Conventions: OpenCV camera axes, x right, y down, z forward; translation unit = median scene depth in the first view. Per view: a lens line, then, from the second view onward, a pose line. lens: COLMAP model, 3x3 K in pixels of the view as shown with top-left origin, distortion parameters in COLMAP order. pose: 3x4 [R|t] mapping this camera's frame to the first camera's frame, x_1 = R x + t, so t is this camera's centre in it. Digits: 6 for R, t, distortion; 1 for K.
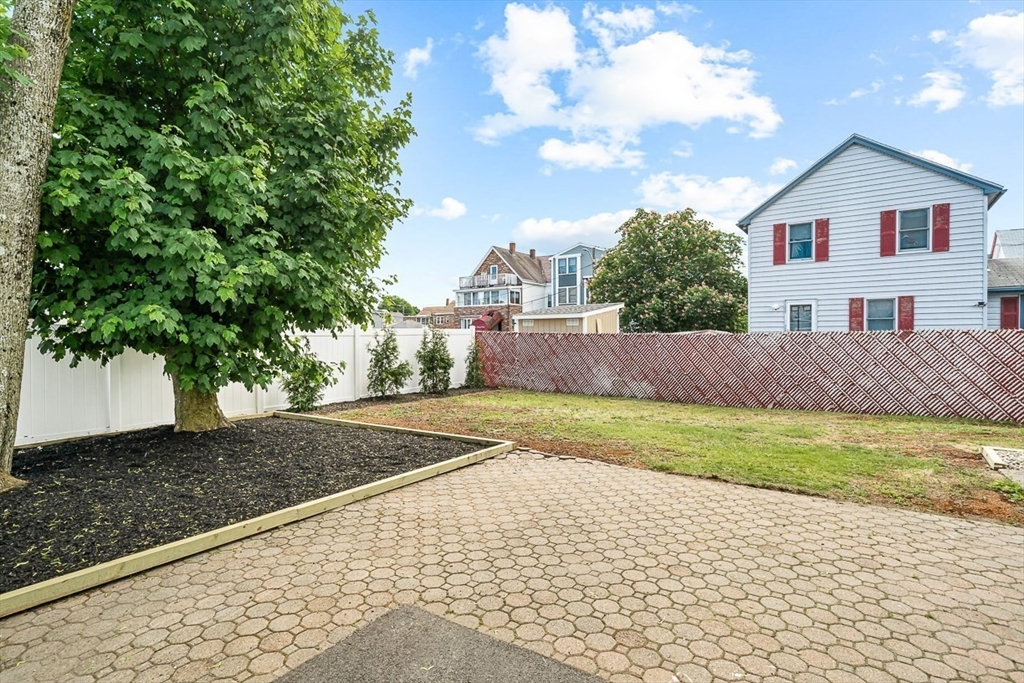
lens RADIAL K [[501.7, 0, 519.6], [0, 501.7, 342.5], [0, 0, 1]] dist [0.001745, 0.000367]
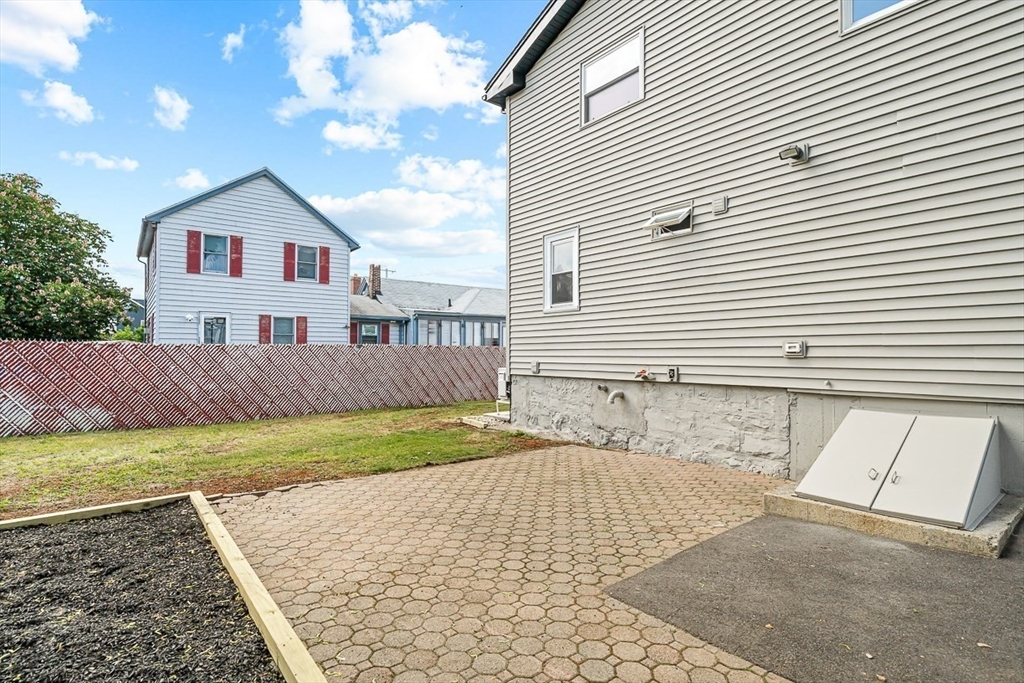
lens RADIAL K [[501.7, 0, 519.6], [0, 501.7, 342.5], [0, 0, 1]] dist [0.001745, 0.000367]
pose [[0.292789, 0.023420, 0.955890, -0.233353], [0.007503, 0.999613, -0.026790, 0.006106], [-0.956148, 0.015016, 0.292500, 0.154782]]
